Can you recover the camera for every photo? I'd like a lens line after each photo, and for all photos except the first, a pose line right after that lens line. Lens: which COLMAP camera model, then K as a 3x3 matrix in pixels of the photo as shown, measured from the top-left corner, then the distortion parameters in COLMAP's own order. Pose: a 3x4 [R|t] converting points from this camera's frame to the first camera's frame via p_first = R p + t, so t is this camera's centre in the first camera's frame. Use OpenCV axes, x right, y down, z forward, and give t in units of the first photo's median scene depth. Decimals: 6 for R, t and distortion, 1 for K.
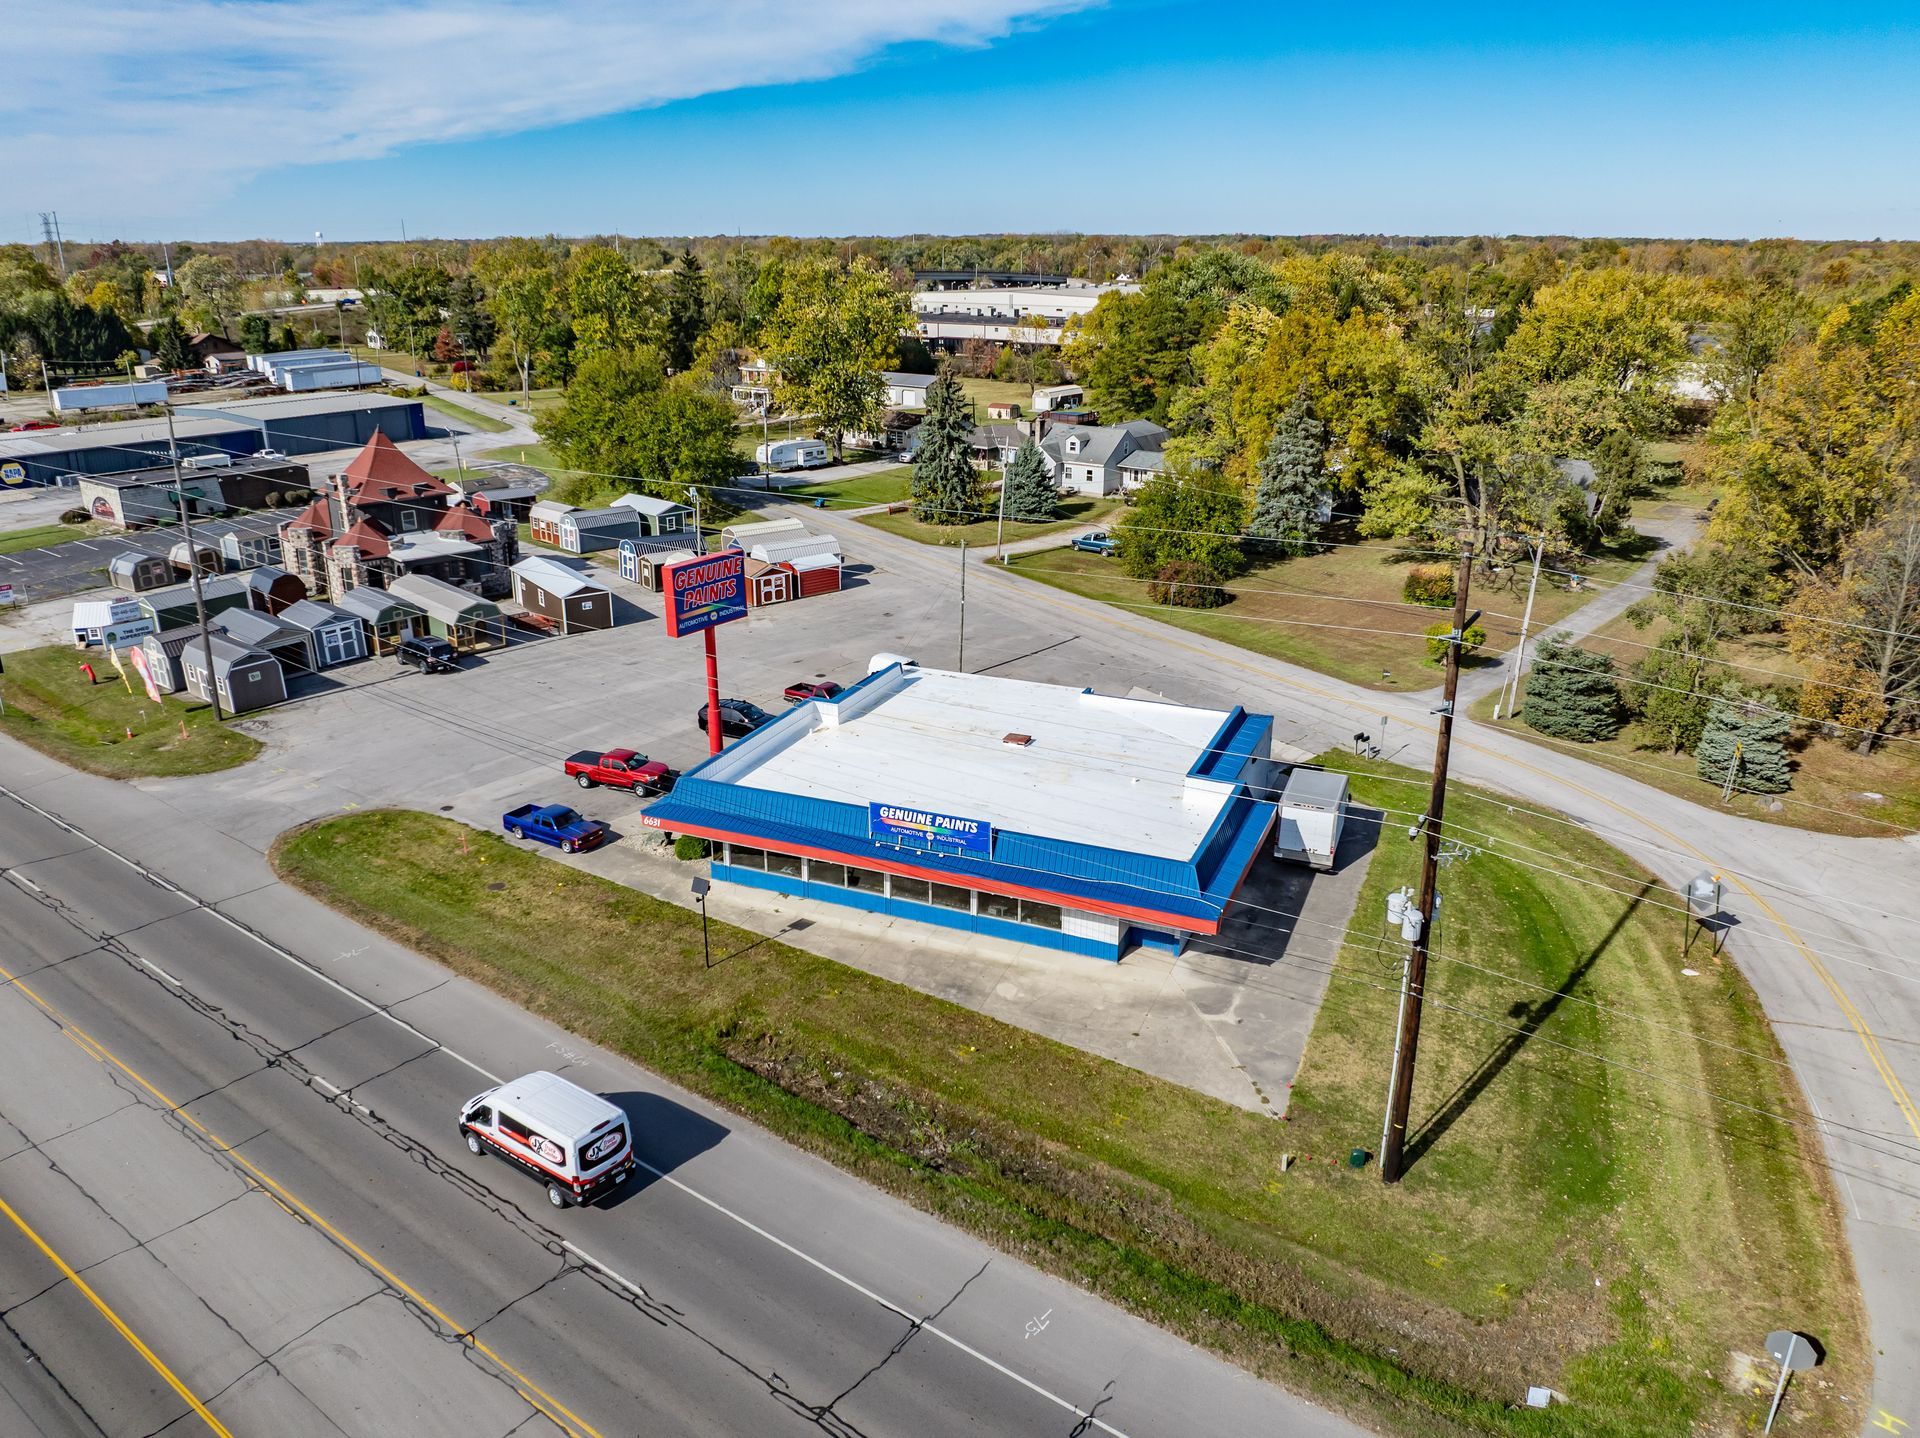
lens RADIAL K [[1354.0, 0, 957.9], [0, 1354.0, 725.2], [0, 0, 1]] dist [-0.041473, 0.009310]
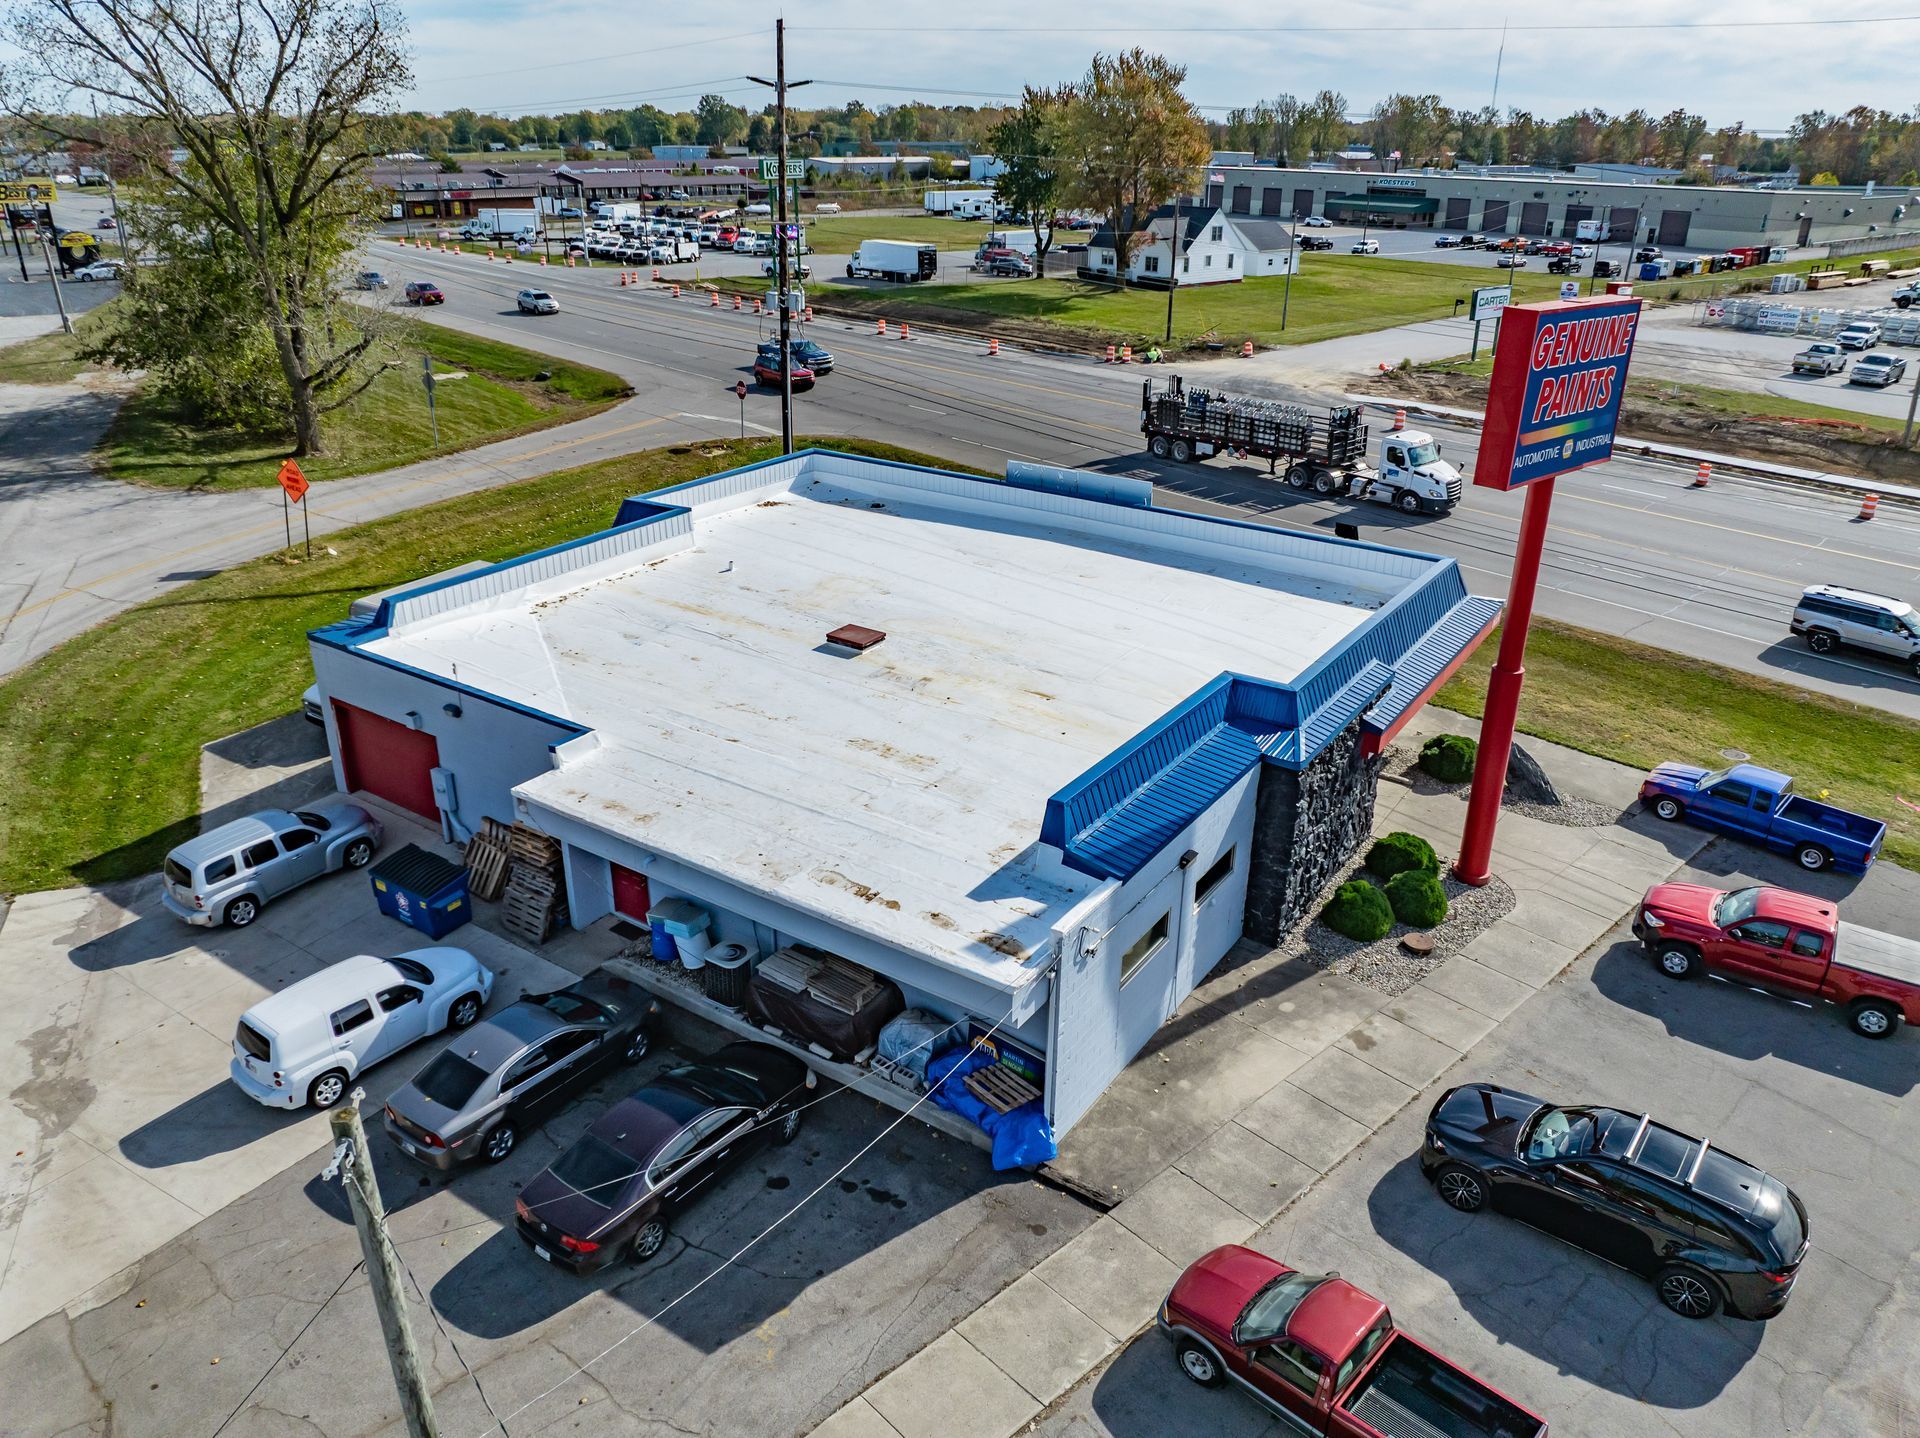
lens RADIAL K [[1354.0, 0, 957.9], [0, 1354.0, 725.2], [0, 0, 1]] dist [-0.041473, 0.009310]
pose [[-0.981391, -0.085314, 0.172028, -0.080084], [0.056829, 0.726707, 0.684593, -0.299123], [-0.183419, 0.681630, -0.708335, 1.323772]]
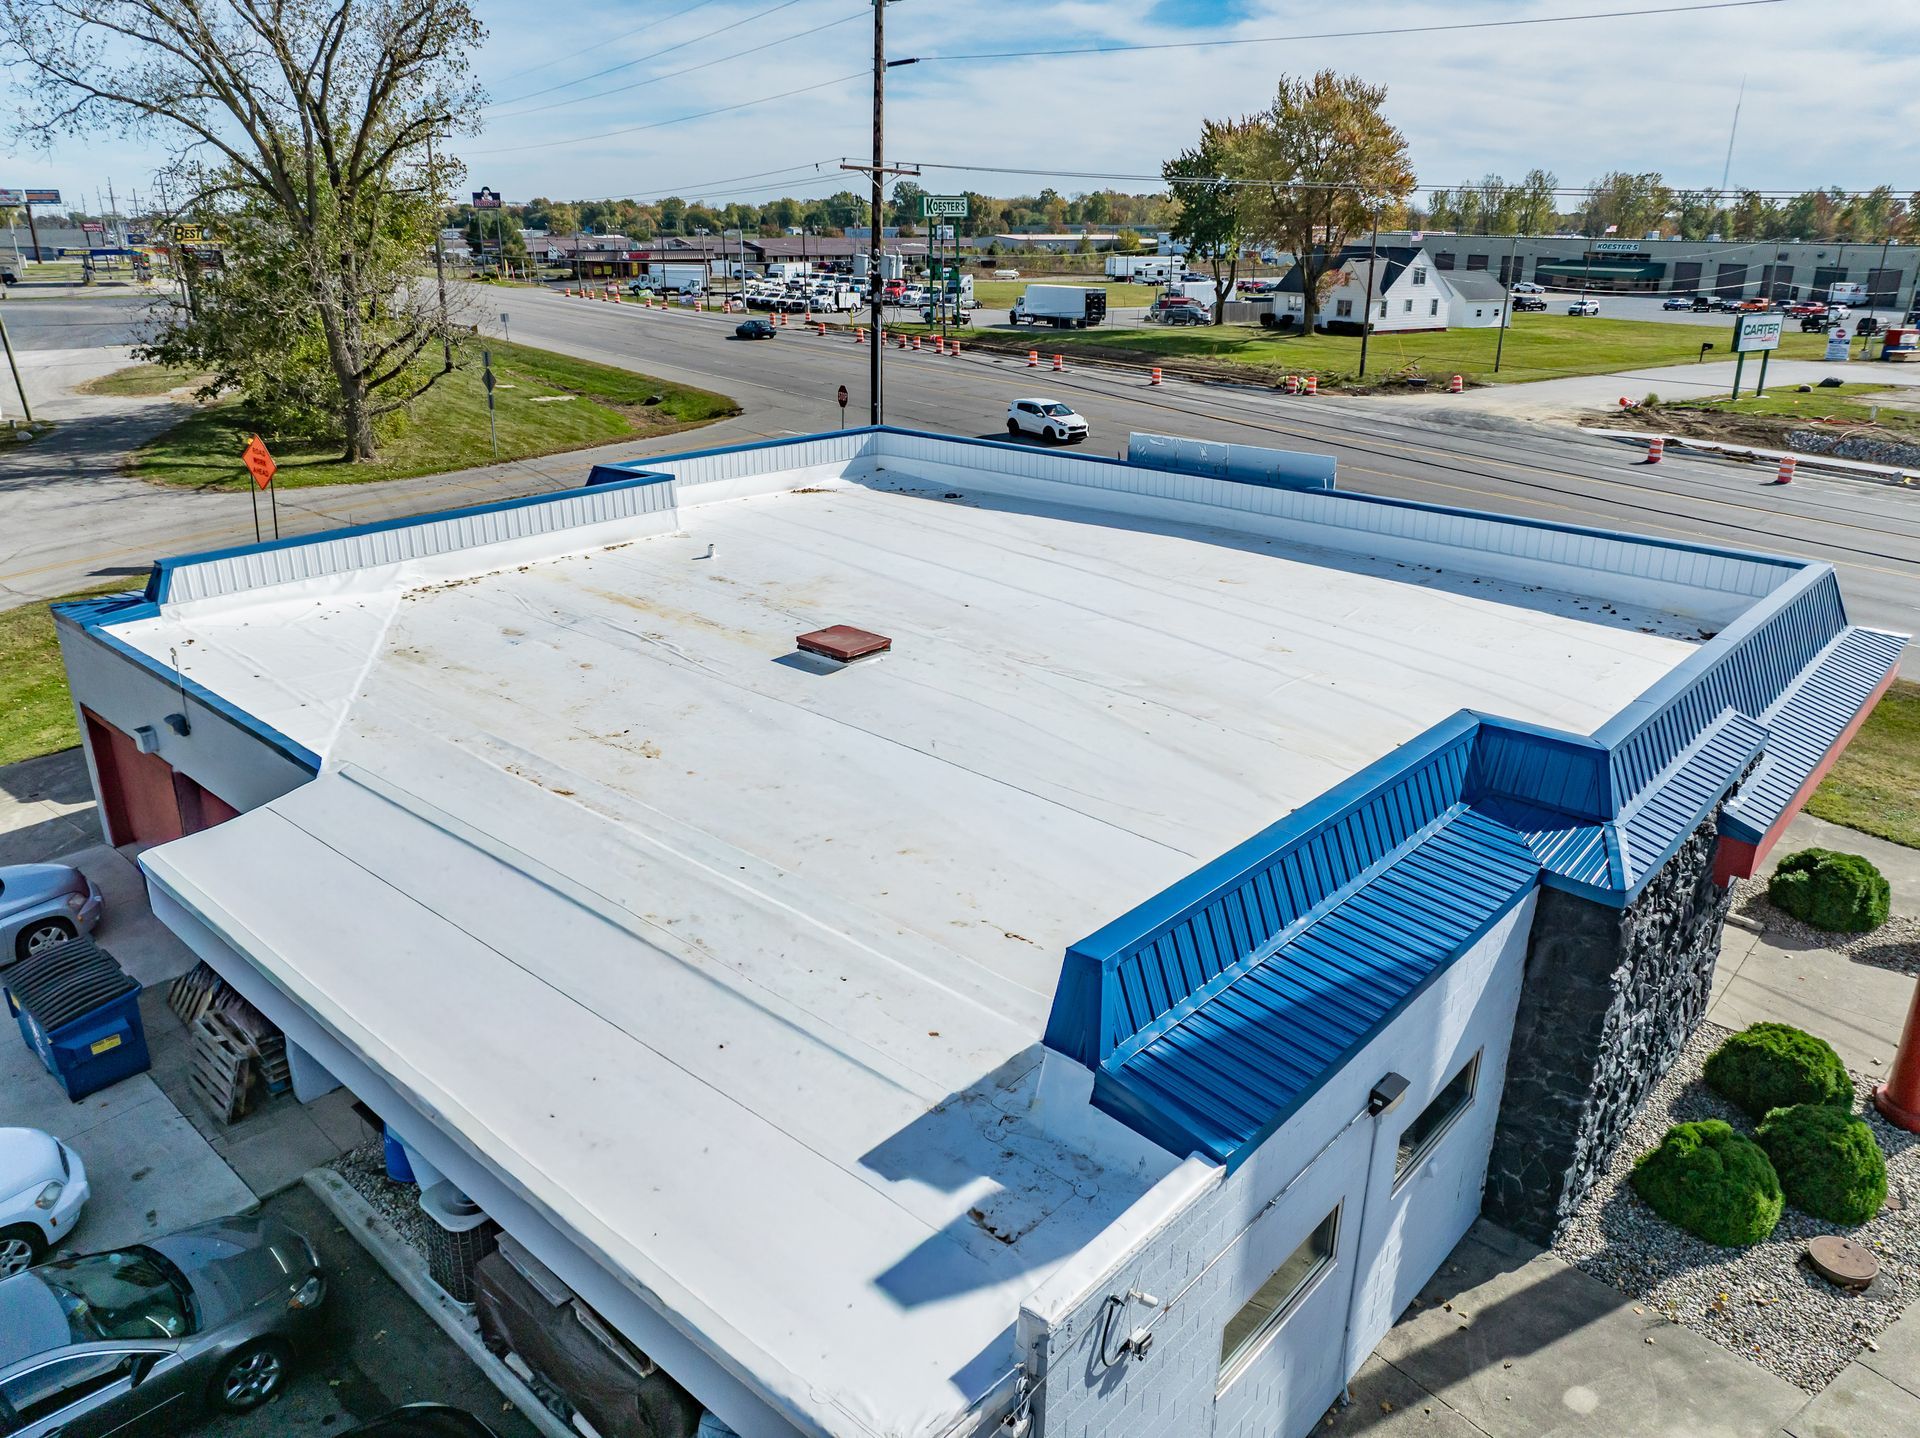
lens RADIAL K [[1354.0, 0, 957.9], [0, 1354.0, 725.2], [0, 0, 1]] dist [-0.041473, 0.009310]
pose [[-0.946746, -0.116569, 0.300141, -0.075870], [0.104243, 0.770992, 0.628256, -0.165224], [-0.304641, 0.626086, -0.717781, 1.186197]]
